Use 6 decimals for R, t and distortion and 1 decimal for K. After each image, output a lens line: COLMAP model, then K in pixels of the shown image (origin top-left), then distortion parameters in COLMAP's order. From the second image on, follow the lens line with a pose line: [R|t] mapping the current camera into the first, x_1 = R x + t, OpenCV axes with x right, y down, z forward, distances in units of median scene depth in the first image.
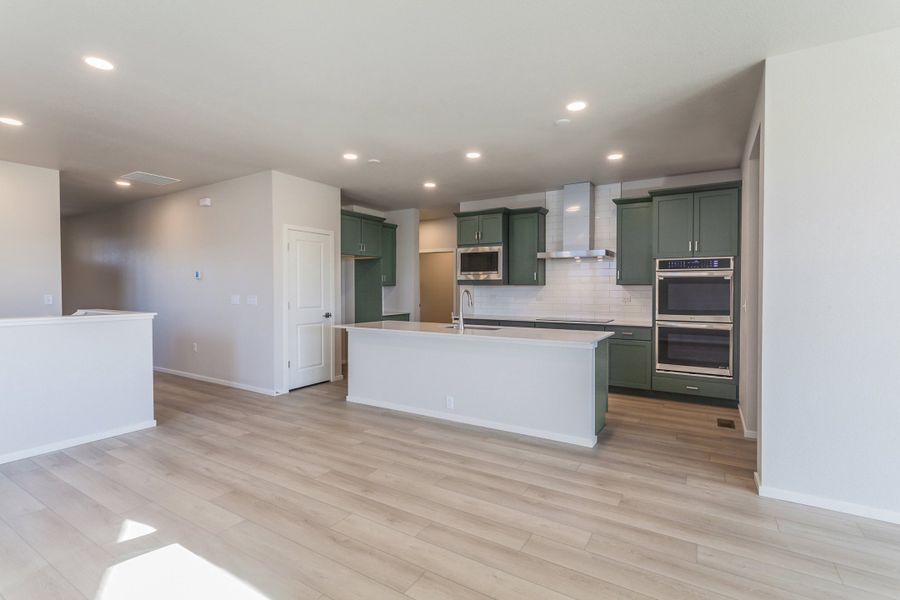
lens RADIAL K [[420.7, 0, 471.4], [0, 420.7, 294.5], [0, 0, 1]] dist [0.000418, 0.000287]
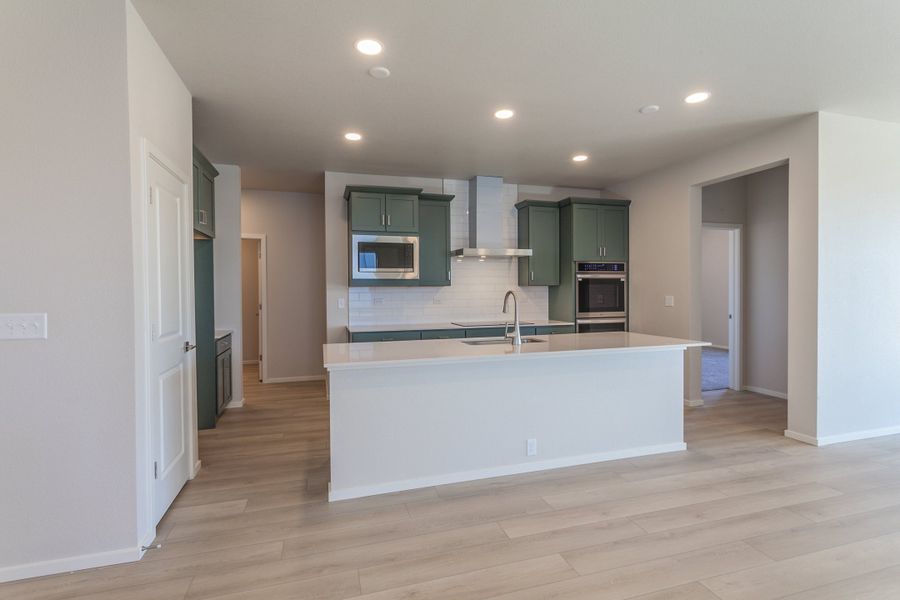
lens RADIAL K [[420.7, 0, 450.9], [0, 420.7, 292.0], [0, 0, 1]] dist [0.000418, 0.000287]
pose [[0.684043, -0.008545, 0.729392, -0.606788], [0.019619, 0.999785, -0.006687, -0.005981], [-0.729178, 0.018884, 0.684063, 0.548080]]
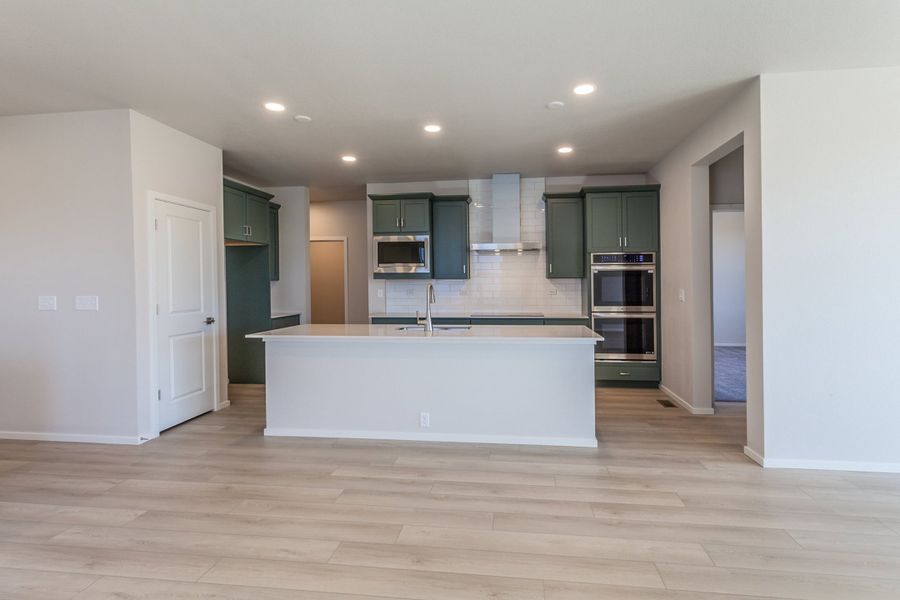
lens RADIAL K [[420.7, 0, 441.9], [0, 420.7, 284.1], [0, 0, 1]] dist [0.000418, 0.000287]
pose [[0.913453, -0.008059, 0.406865, -0.318299], [0.013416, 0.999857, -0.010314, -0.001663], [-0.406724, 0.014880, 0.913430, 0.197538]]
